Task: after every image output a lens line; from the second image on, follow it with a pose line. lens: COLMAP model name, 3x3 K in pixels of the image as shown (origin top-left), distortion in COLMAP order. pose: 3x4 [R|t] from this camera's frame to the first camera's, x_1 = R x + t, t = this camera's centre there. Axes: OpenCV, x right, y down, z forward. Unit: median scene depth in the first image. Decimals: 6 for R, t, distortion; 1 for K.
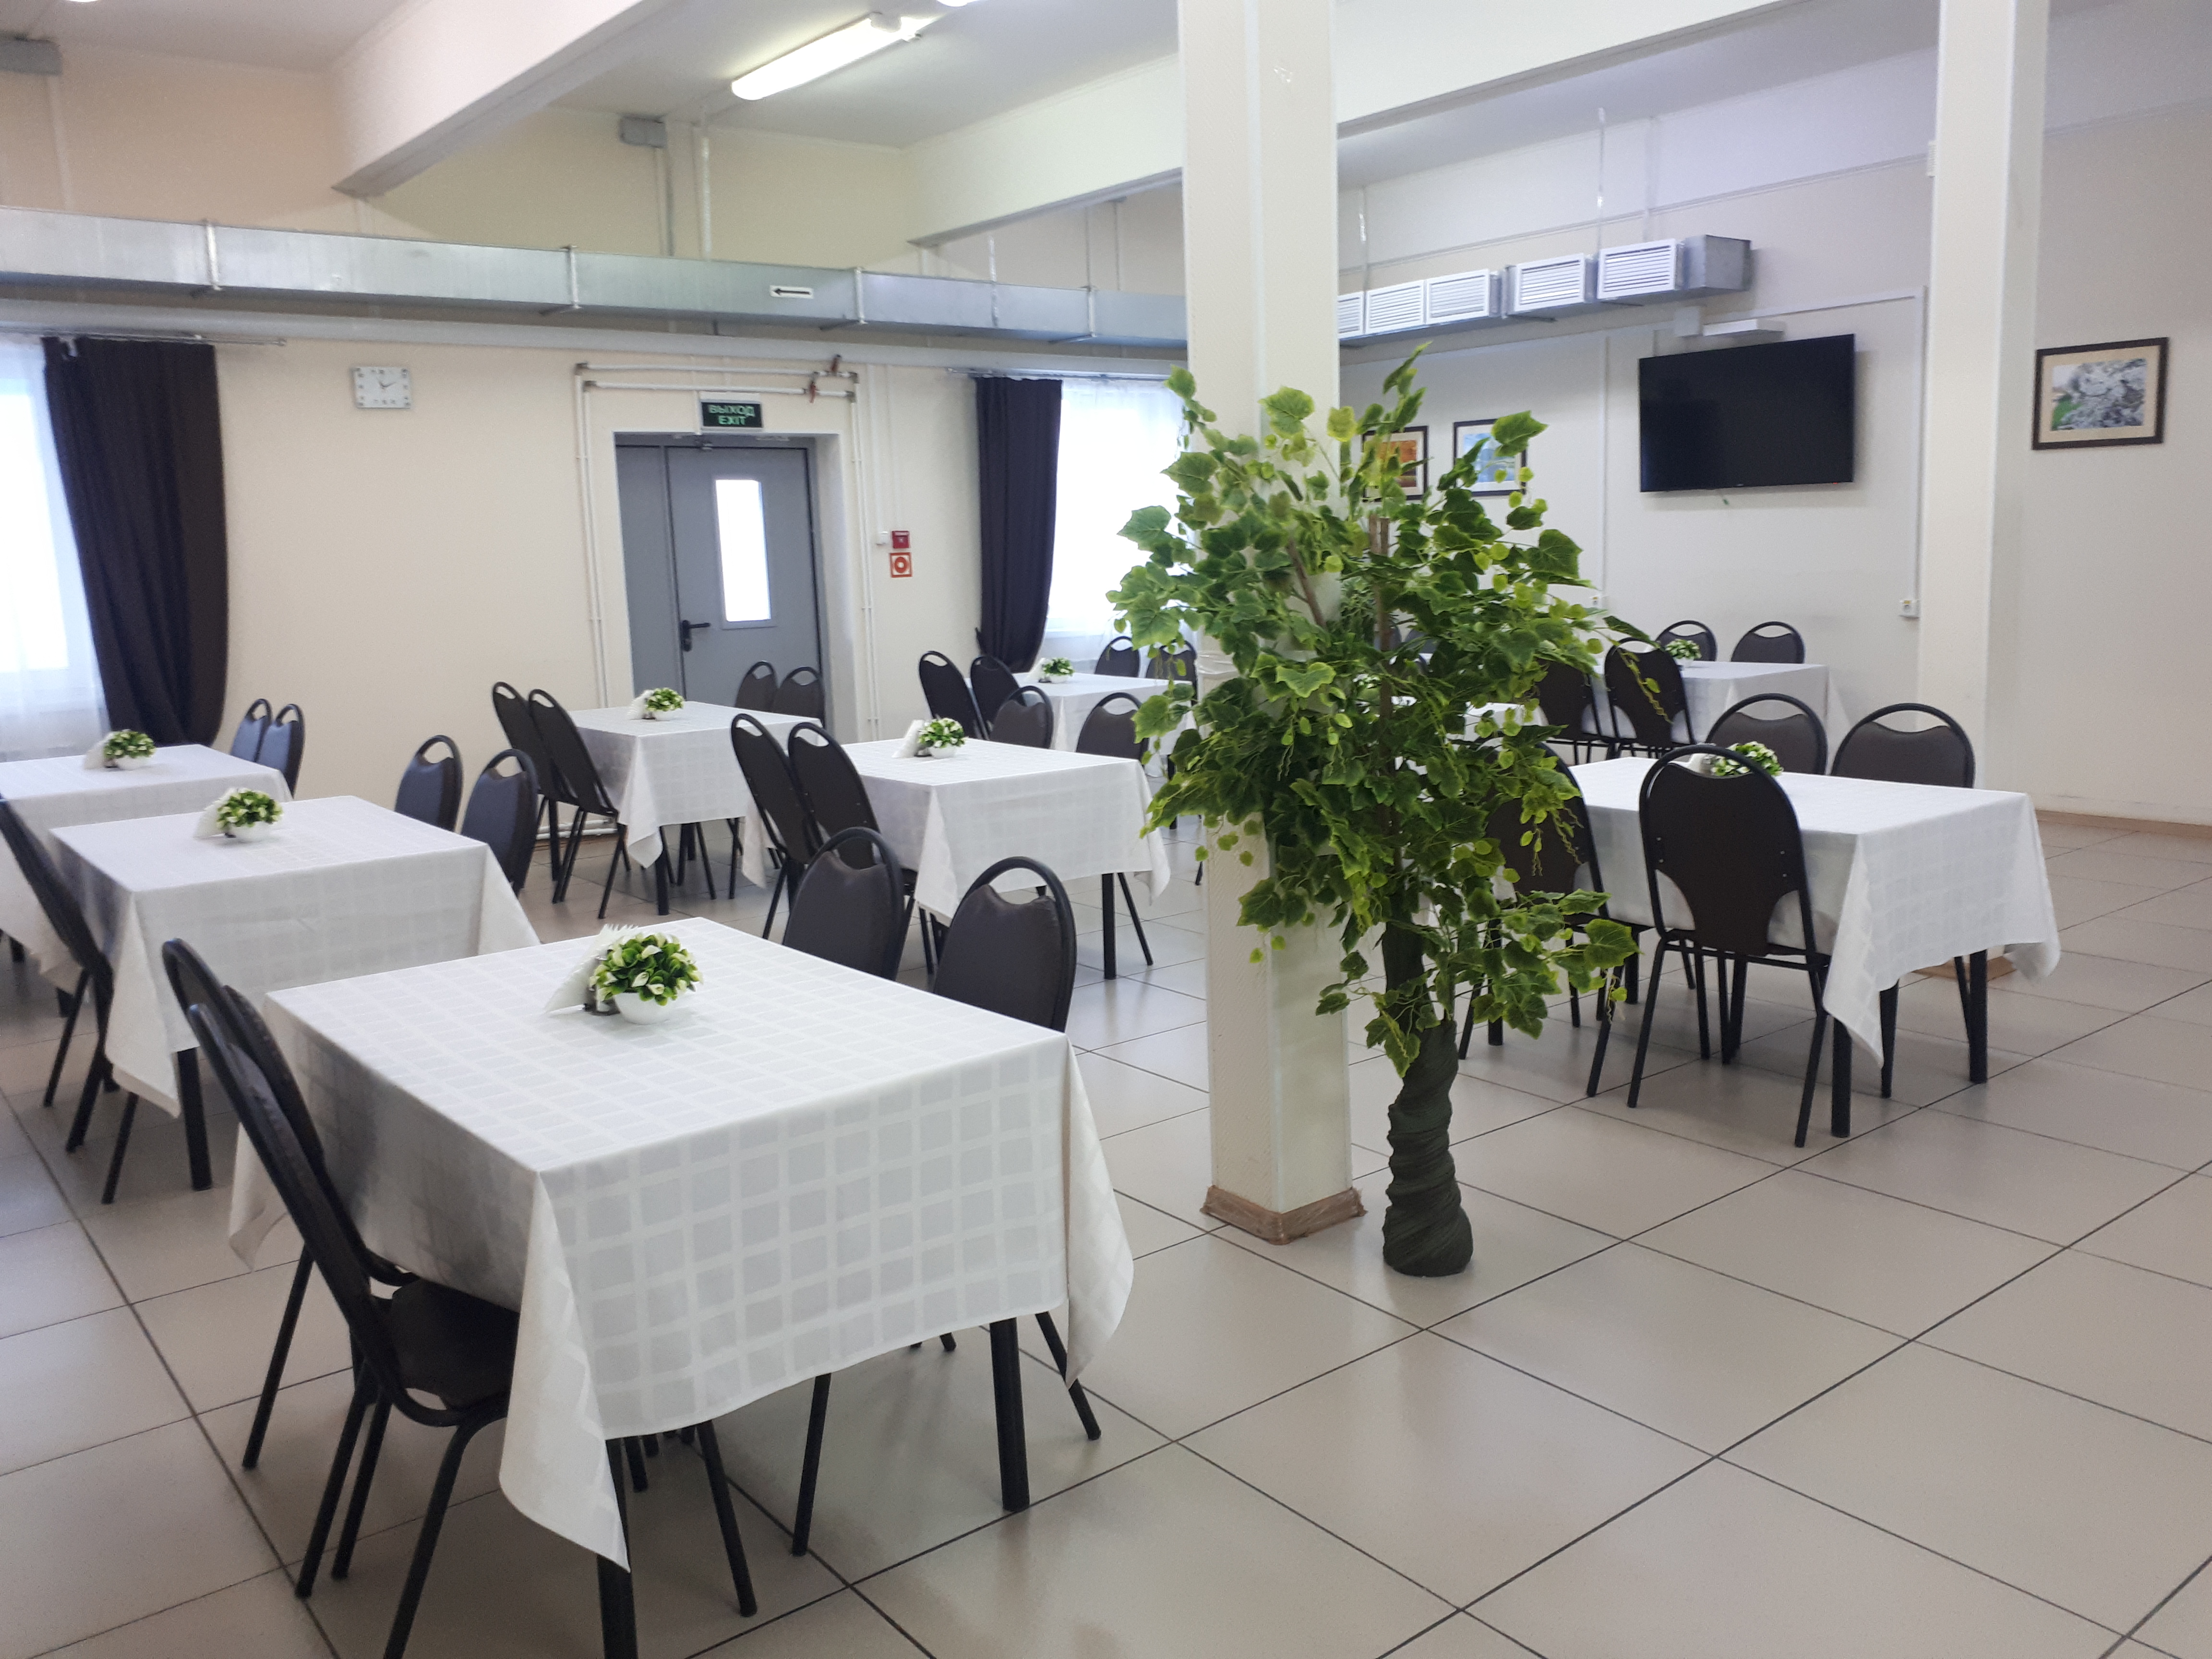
lens RADIAL K [[1754.2, 0, 1135.2], [0, 1754.2, 804.5], [0, 0, 1]] dist [0.012495, -0.004523]
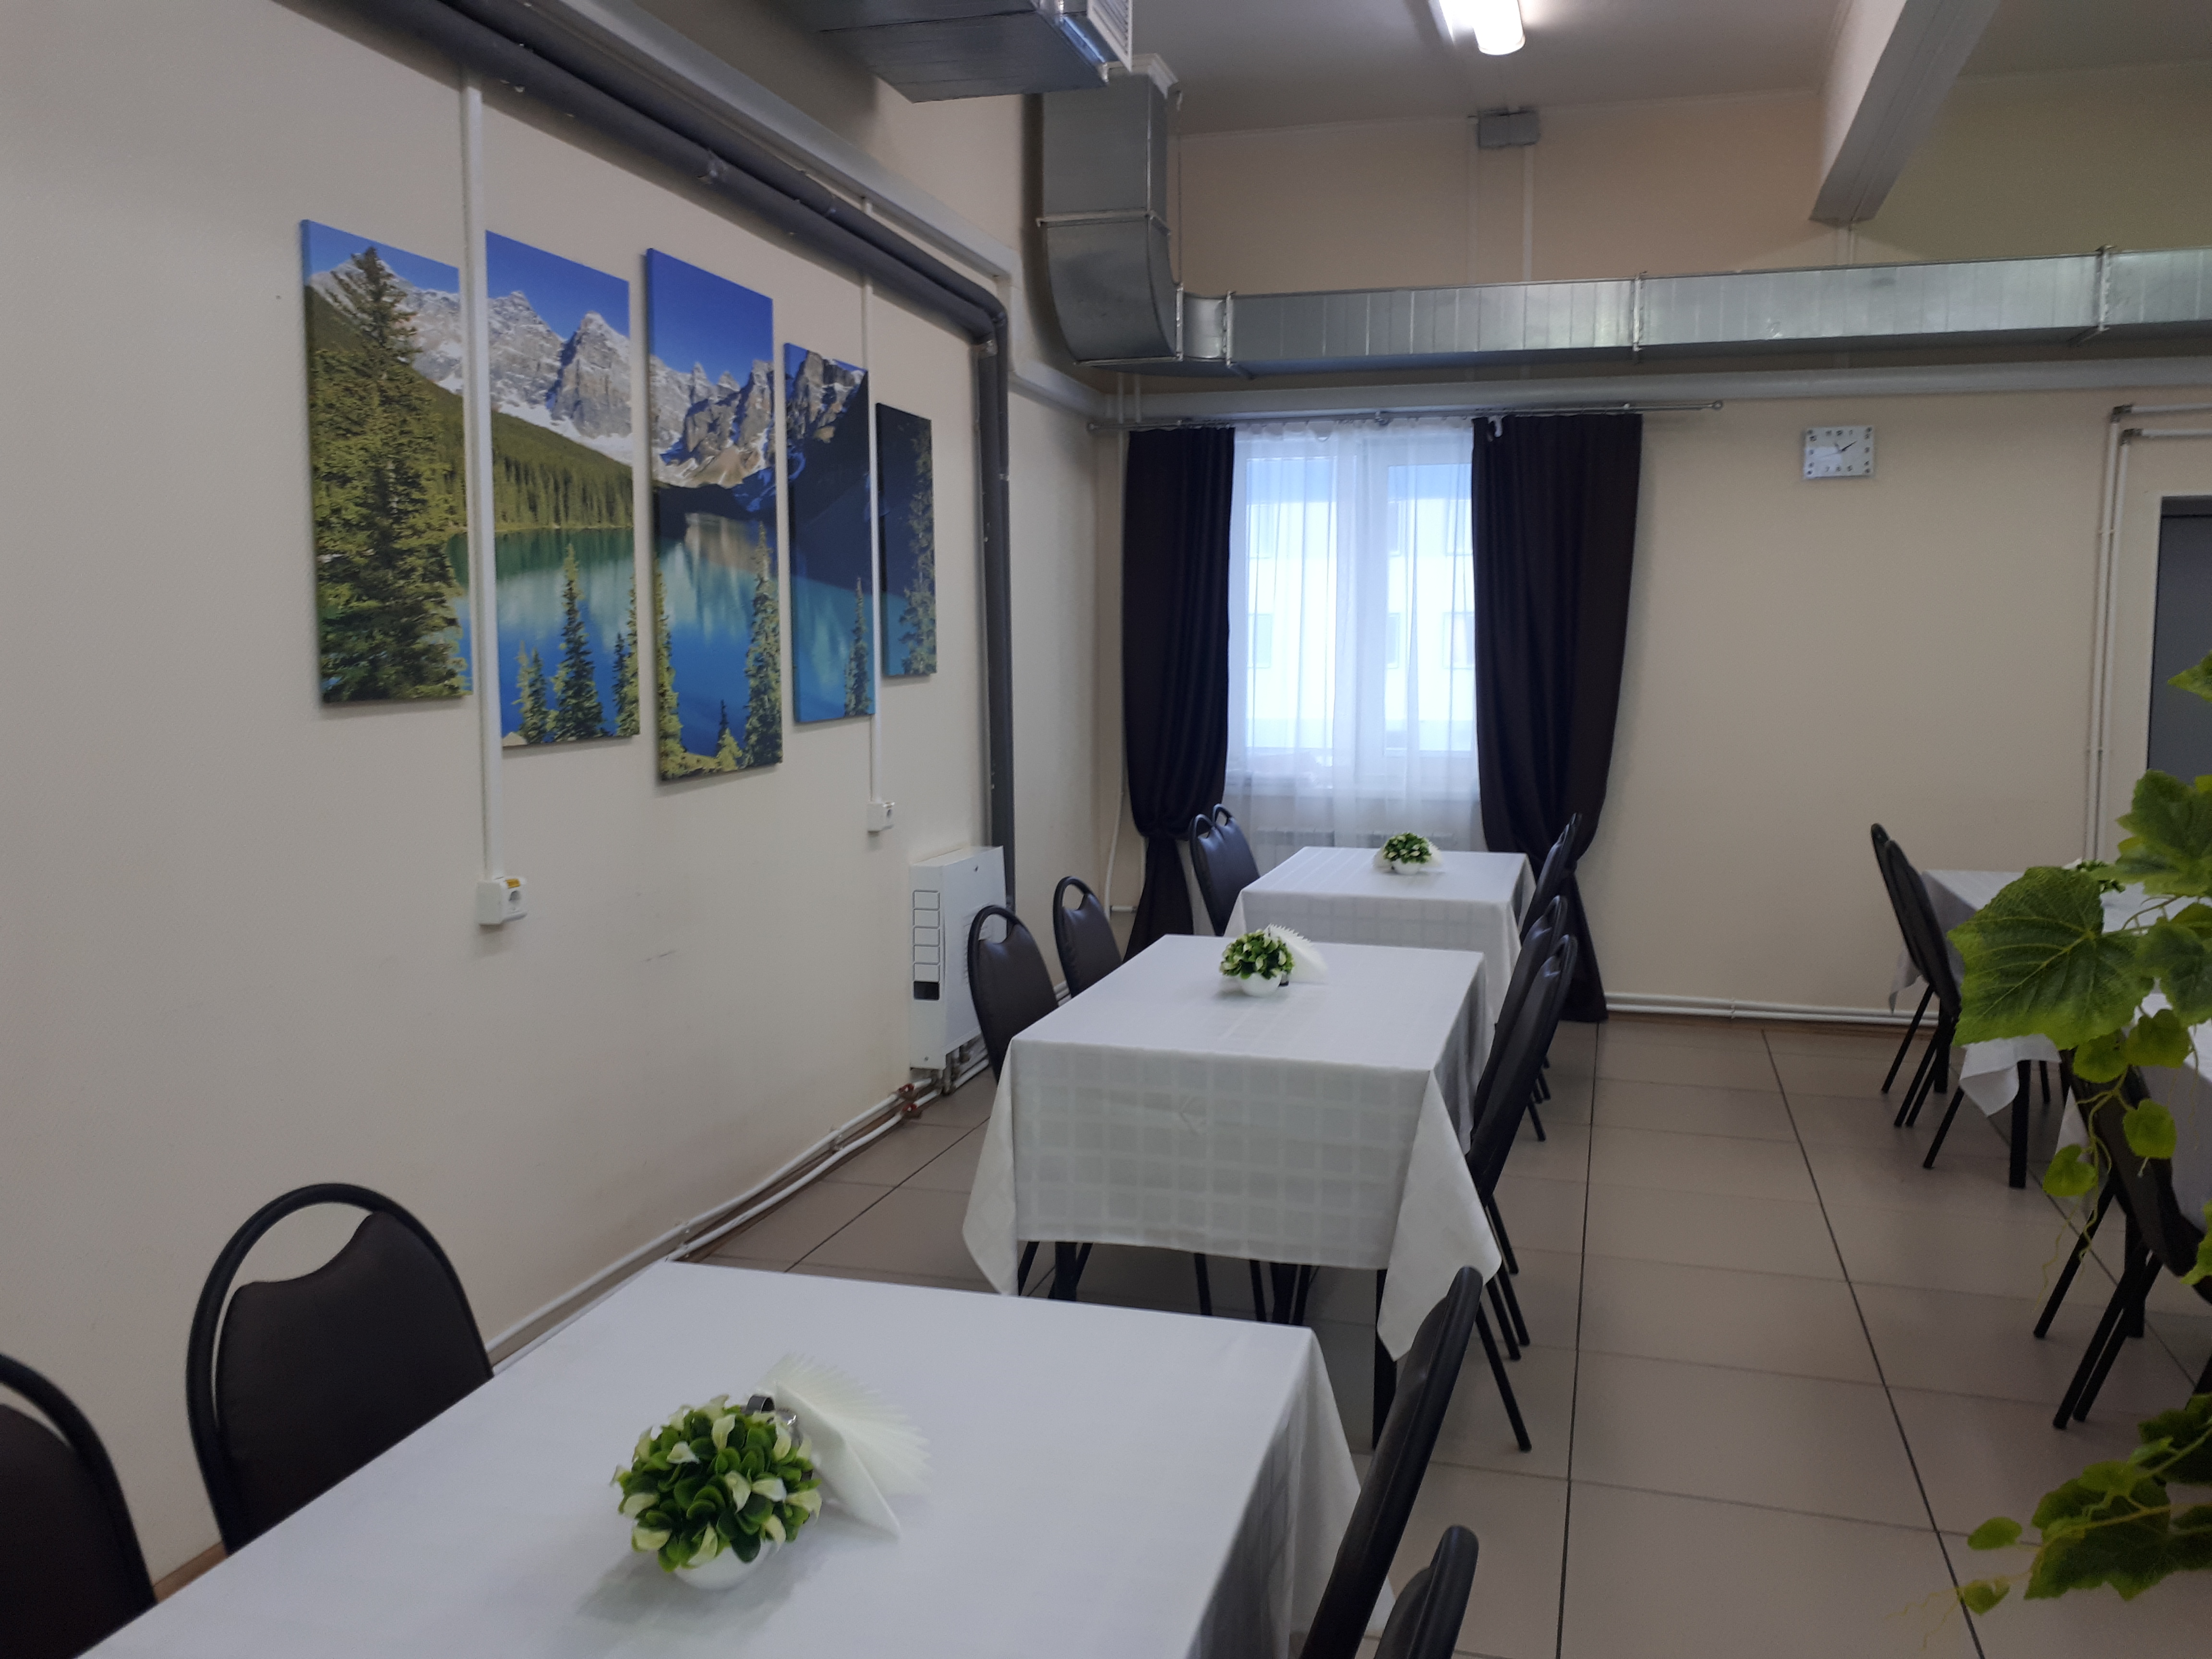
lens RADIAL K [[1742.1, 0, 1131.3], [0, 1742.1, 786.1], [0, 0, 1]] dist [0.089811, -0.152079]
pose [[0.579021, 0.100114, -0.809142, 0.057344], [-0.149306, 0.988670, 0.015484, -0.040921], [0.801525, 0.111844, 0.587408, 0.240295]]
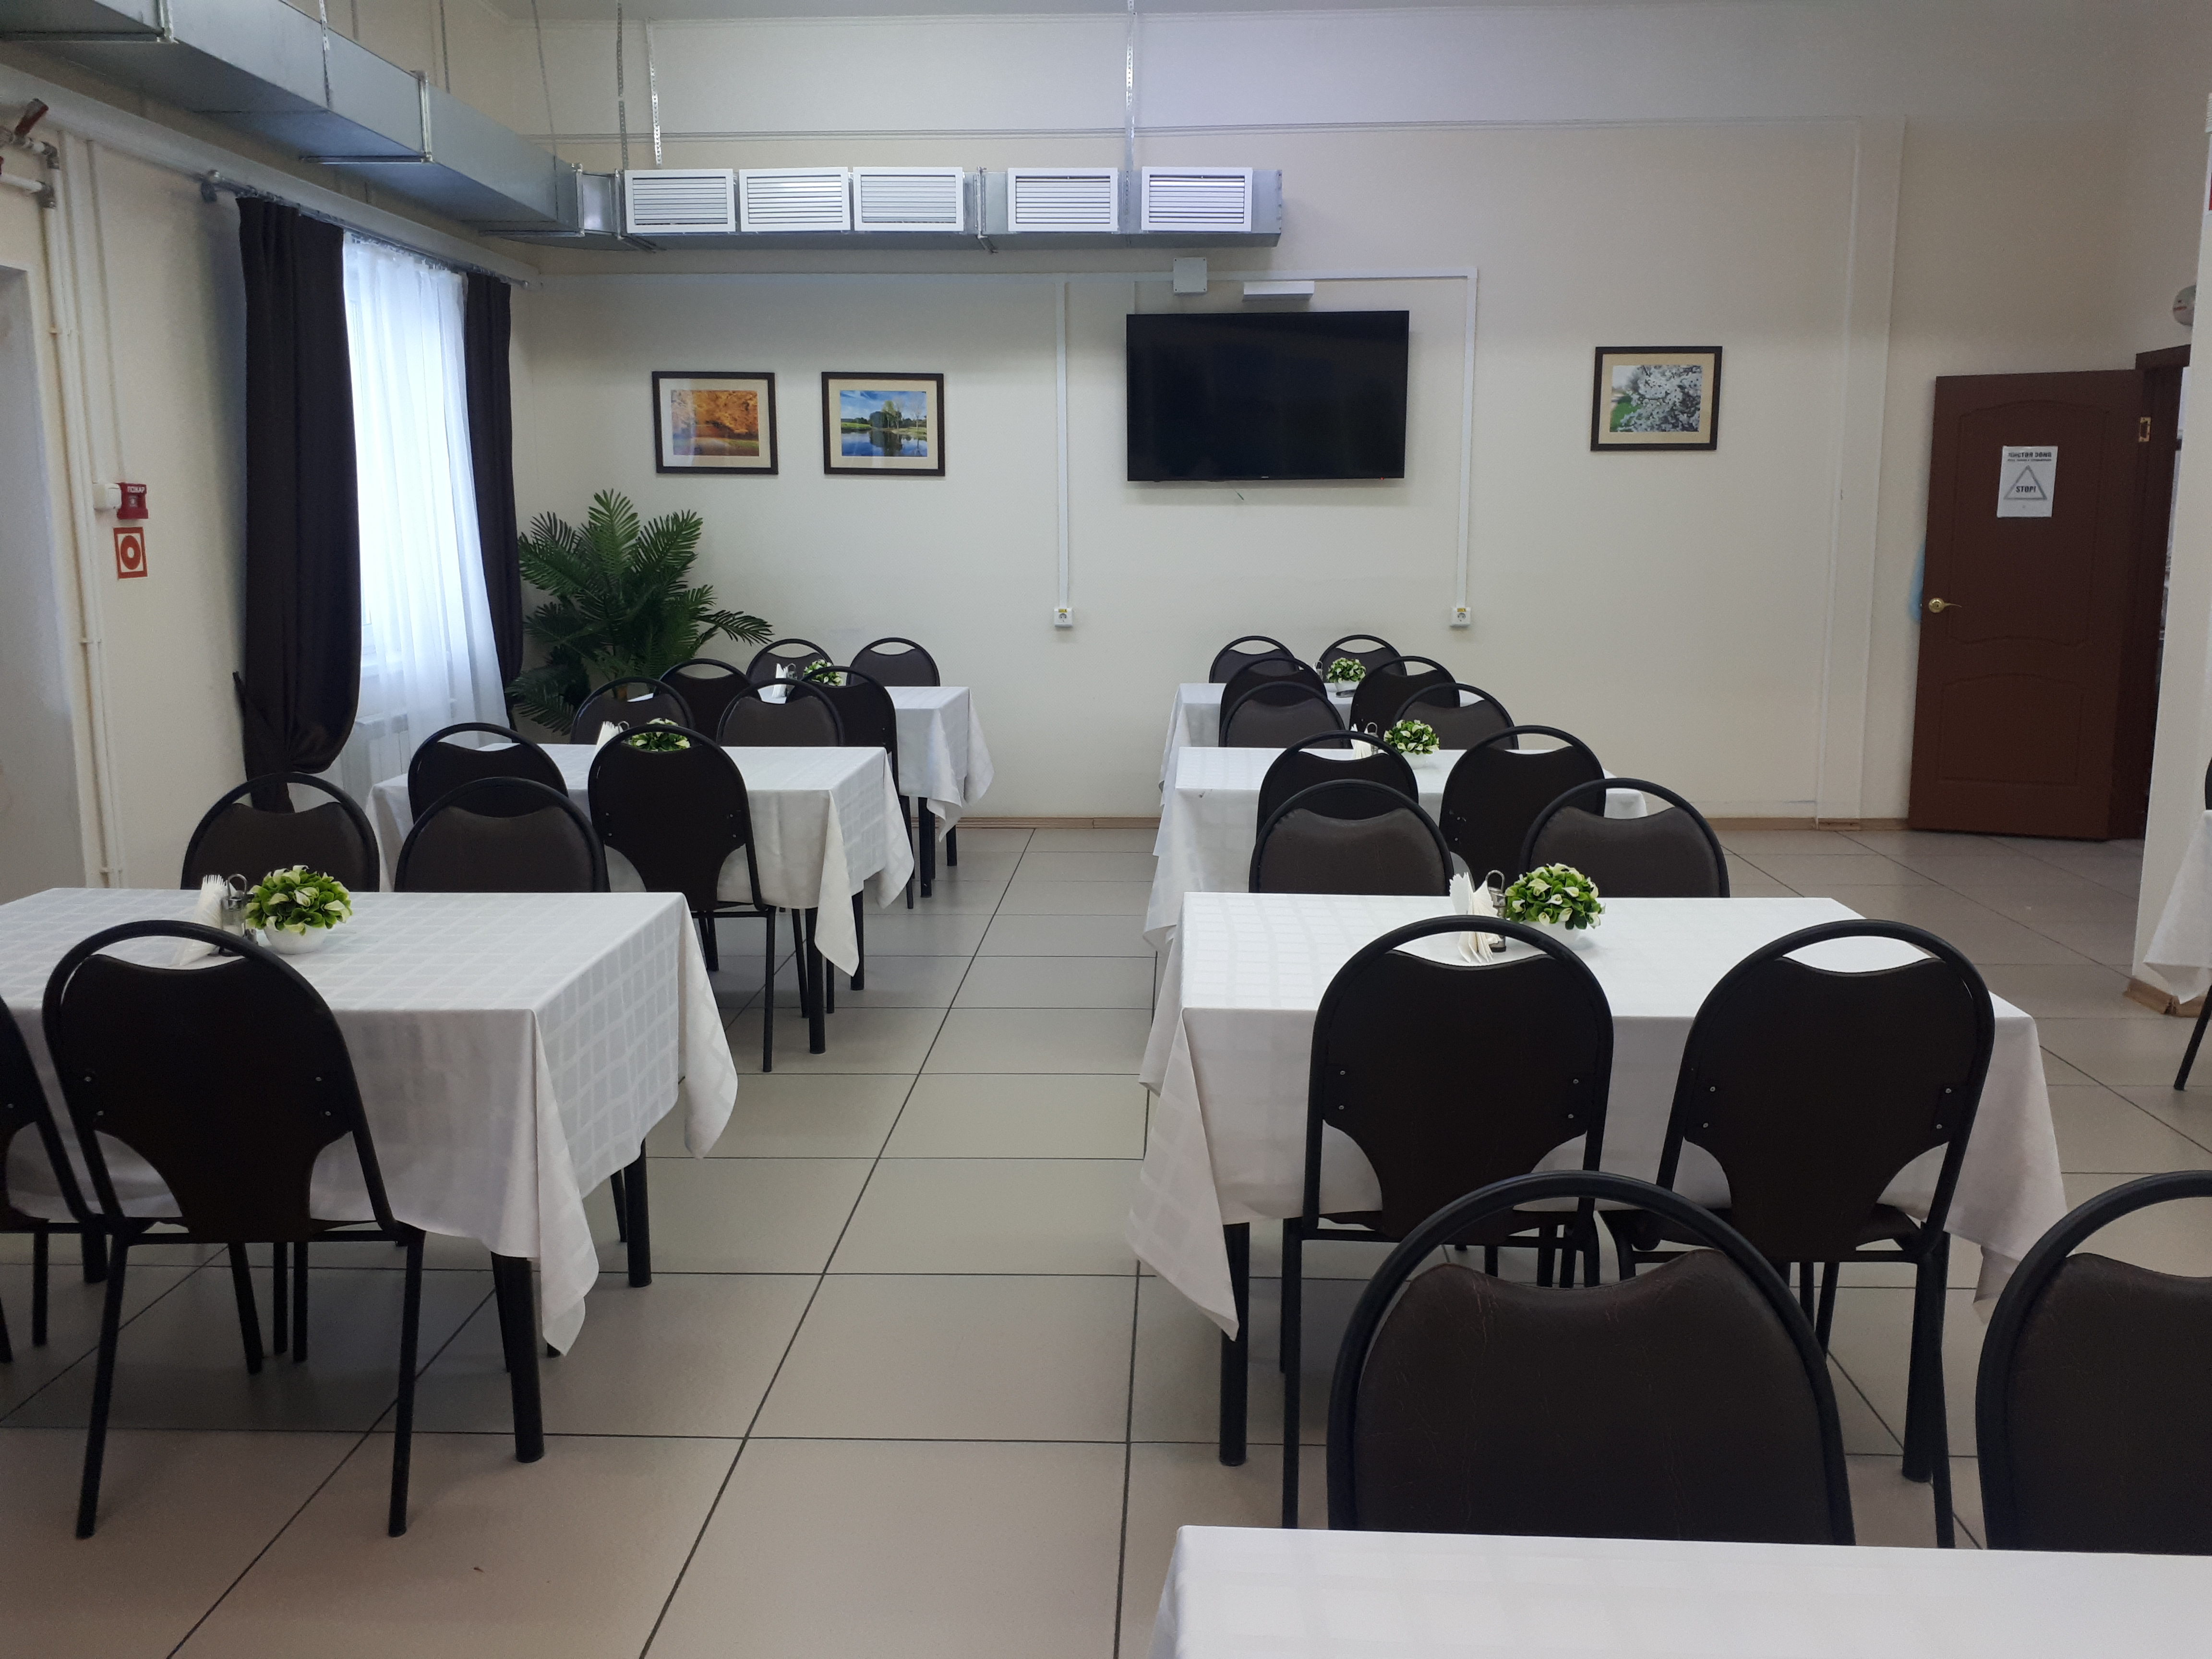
lens RADIAL K [[1766.8, 0, 1139.2], [0, 1766.8, 745.6], [0, 0, 1]] dist [0.090439, -0.158234]
pose [[0.645262, -0.069725, 0.760773, -0.364935], [0.099556, 0.995009, 0.006753, -0.064513], [-0.757447, 0.071382, 0.648983, 0.509375]]
